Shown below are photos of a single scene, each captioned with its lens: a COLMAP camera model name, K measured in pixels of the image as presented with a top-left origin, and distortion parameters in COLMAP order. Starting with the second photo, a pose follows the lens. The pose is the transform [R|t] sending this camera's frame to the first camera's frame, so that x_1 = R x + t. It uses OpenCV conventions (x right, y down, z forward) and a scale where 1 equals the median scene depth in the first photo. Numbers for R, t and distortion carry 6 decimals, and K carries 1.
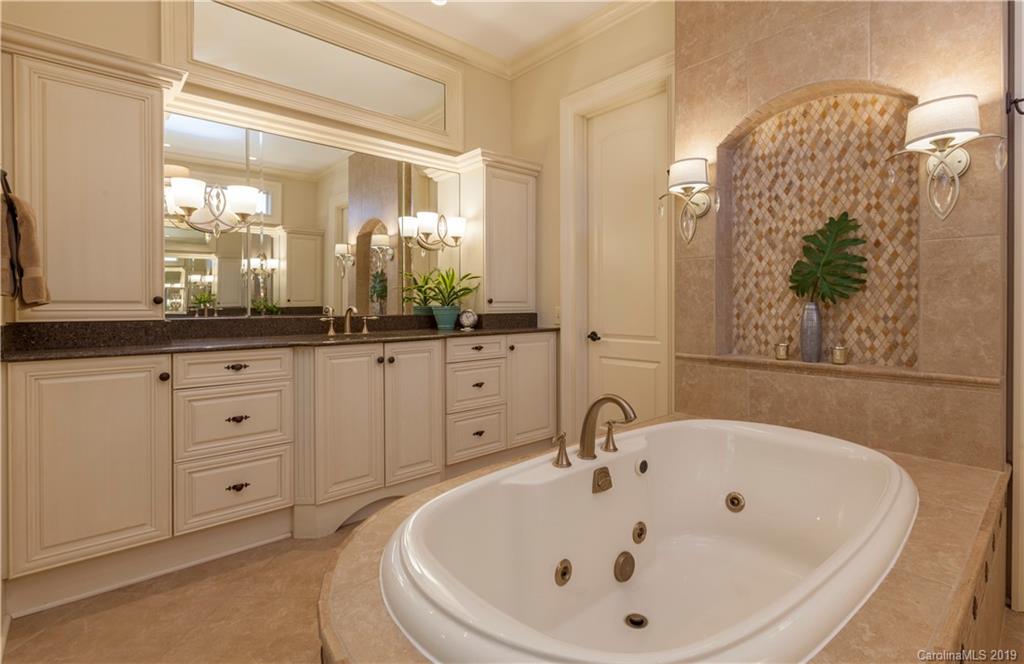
lens RADIAL K [[488.2, 0, 549.9], [0, 488.2, 307.0], [0, 0, 1]] dist [0.000450, -0.000115]
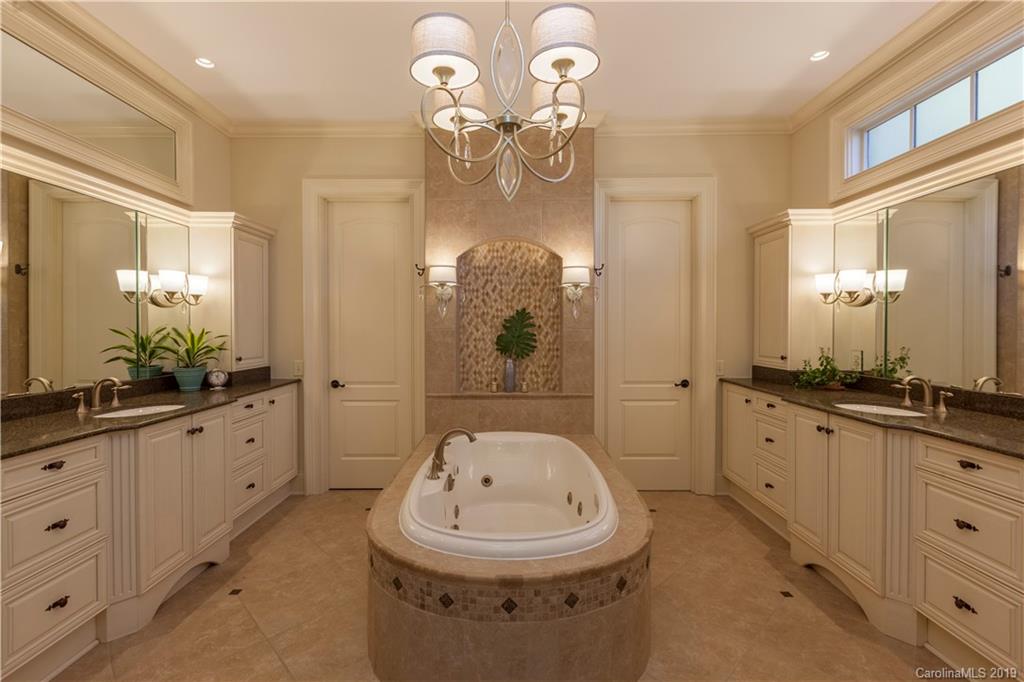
lens RADIAL K [[454.8, 0, 511.3], [0, 454.8, 332.6], [0, 0, 1]] dist [0.000953, 0.000170]
pose [[0.693460, -0.005648, 0.720473, -0.590768], [0.002804, 0.999983, 0.005140, -0.101993], [-0.720489, -0.001544, 0.693464, -0.123560]]
